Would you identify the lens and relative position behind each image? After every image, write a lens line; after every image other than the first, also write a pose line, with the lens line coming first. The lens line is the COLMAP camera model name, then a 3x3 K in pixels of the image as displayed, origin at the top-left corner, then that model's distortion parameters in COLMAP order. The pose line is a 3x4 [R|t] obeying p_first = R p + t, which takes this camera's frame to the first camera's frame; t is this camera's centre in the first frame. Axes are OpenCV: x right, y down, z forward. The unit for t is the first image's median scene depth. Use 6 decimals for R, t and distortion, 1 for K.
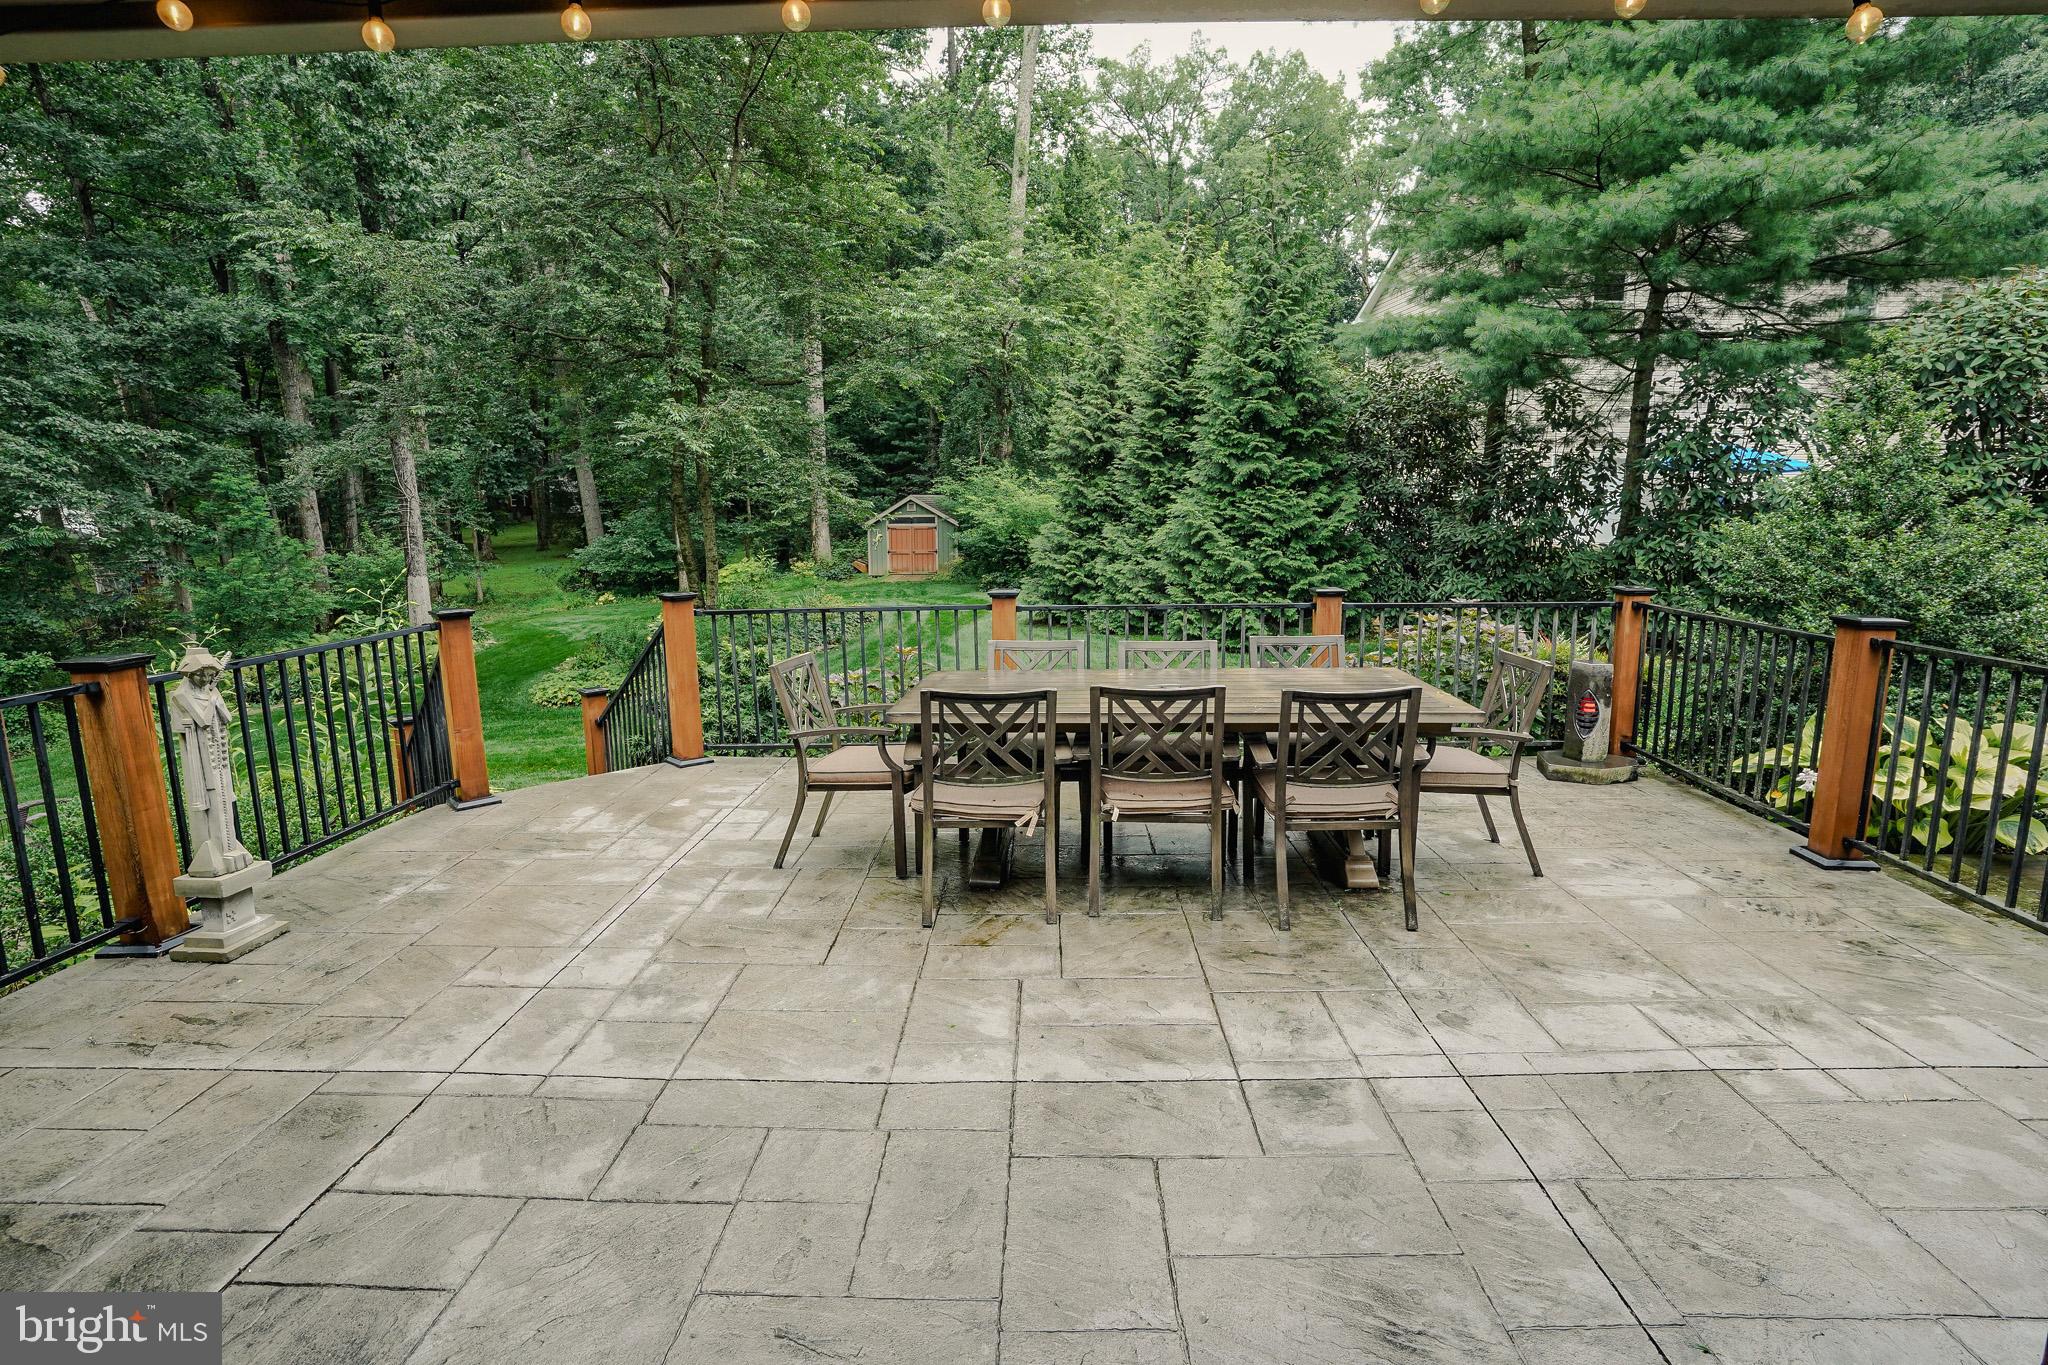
lens RADIAL K [[1002.9, 0, 1024.0], [0, 1002.9, 682.5], [0, 0, 1]] dist [-0.083140, 0.035402]
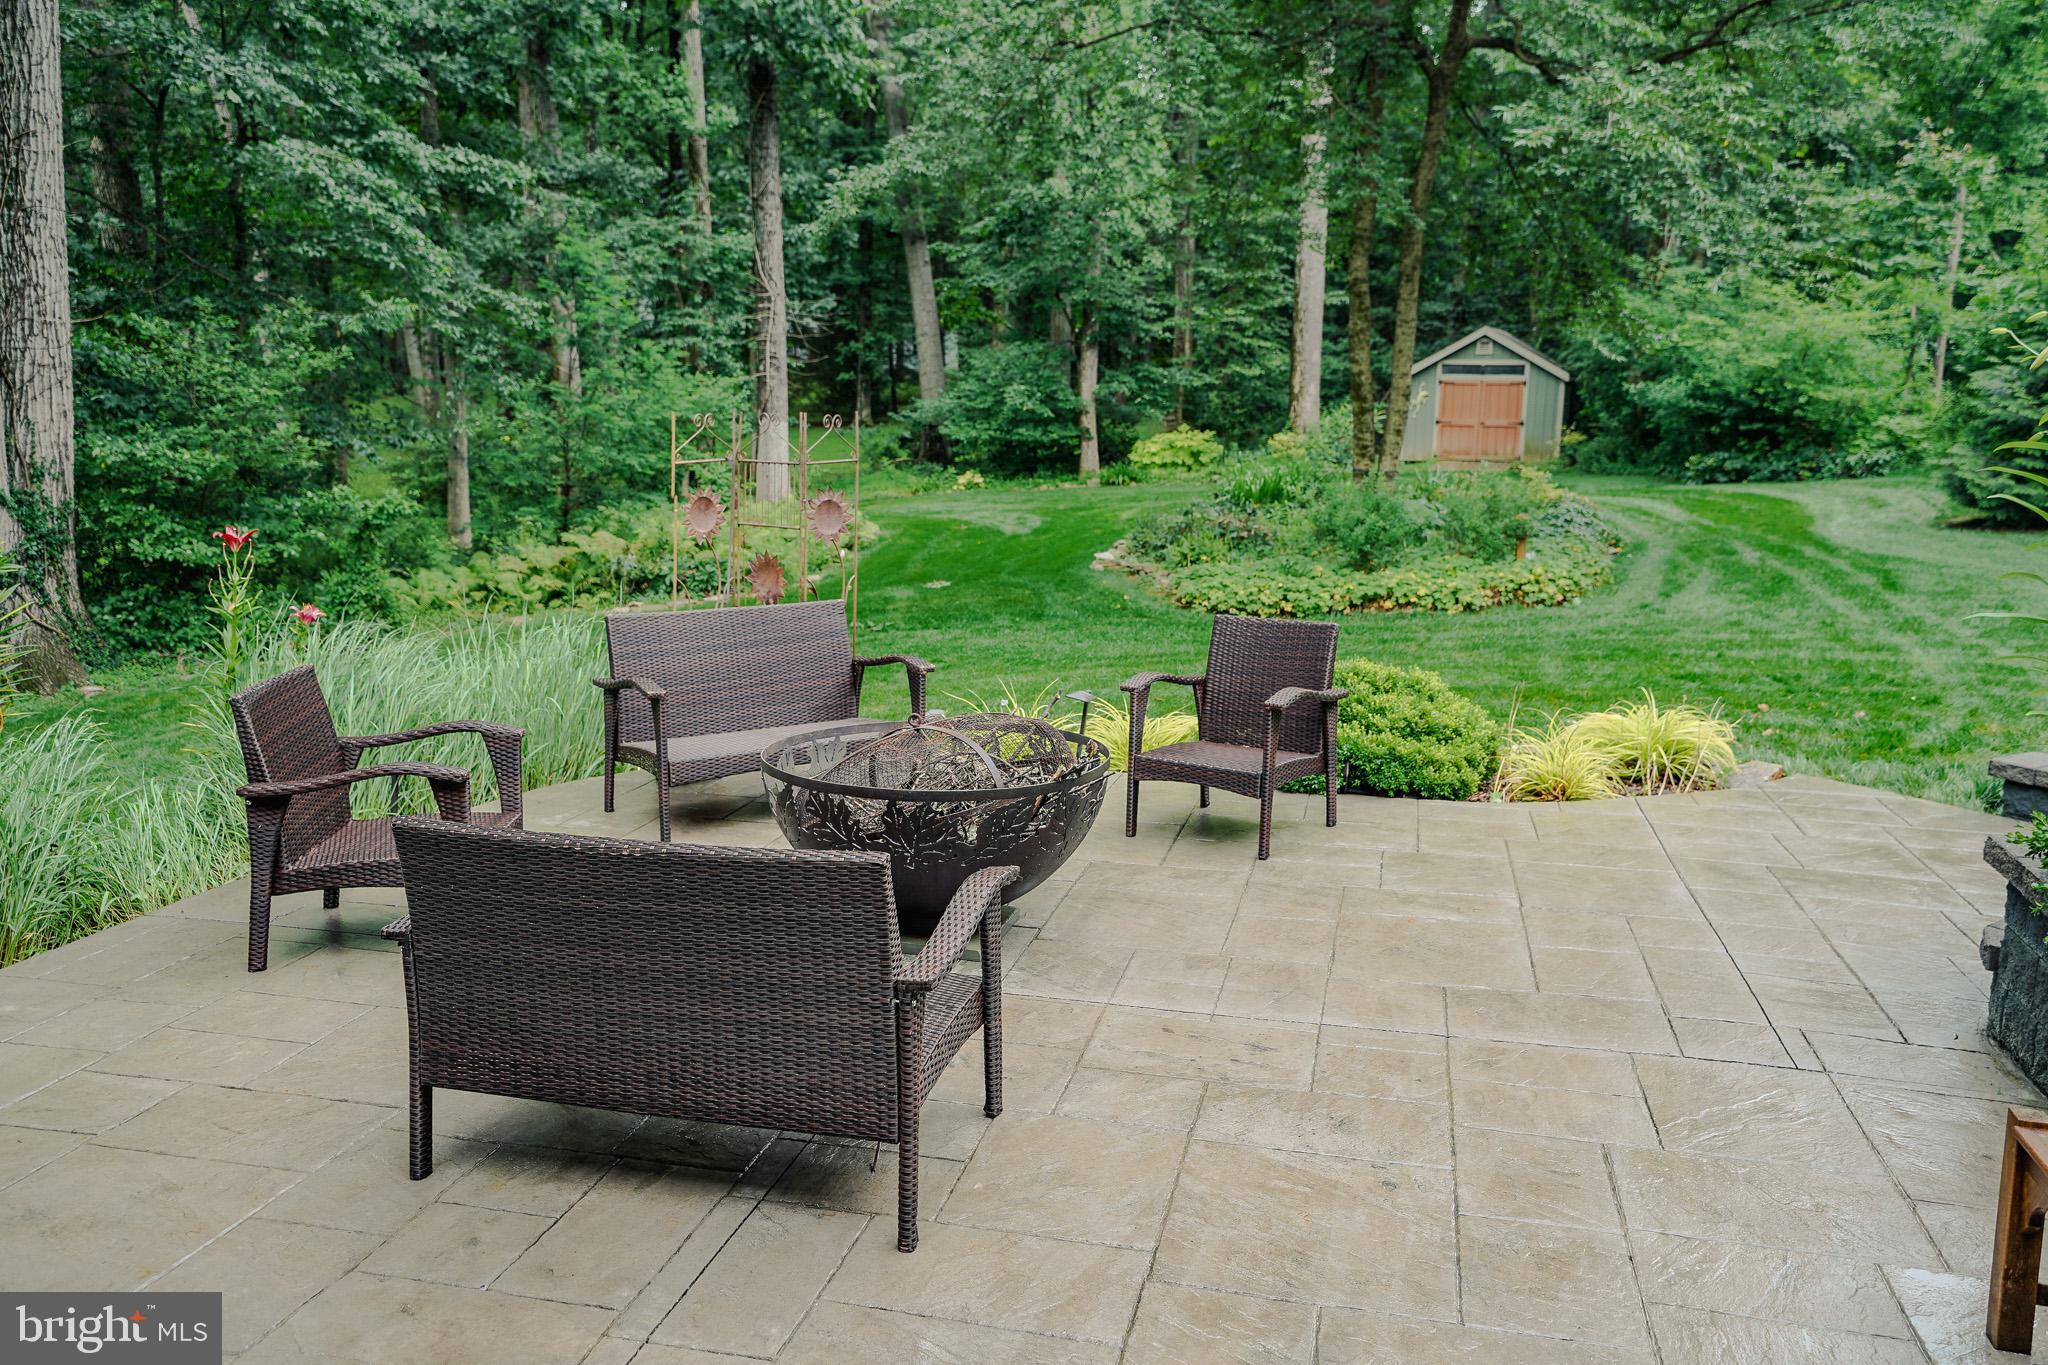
lens RADIAL K [[1565.6, 0, 1024.0], [0, 1565.6, 682.5], [0, 0, 1]] dist [-0.007444, 0.059026]
pose [[0.975292, 0.064157, -0.211401, -0.302761], [-0.061092, 0.997911, 0.021006, 0.038918], [0.212307, -0.007572, 0.977174, 0.044009]]
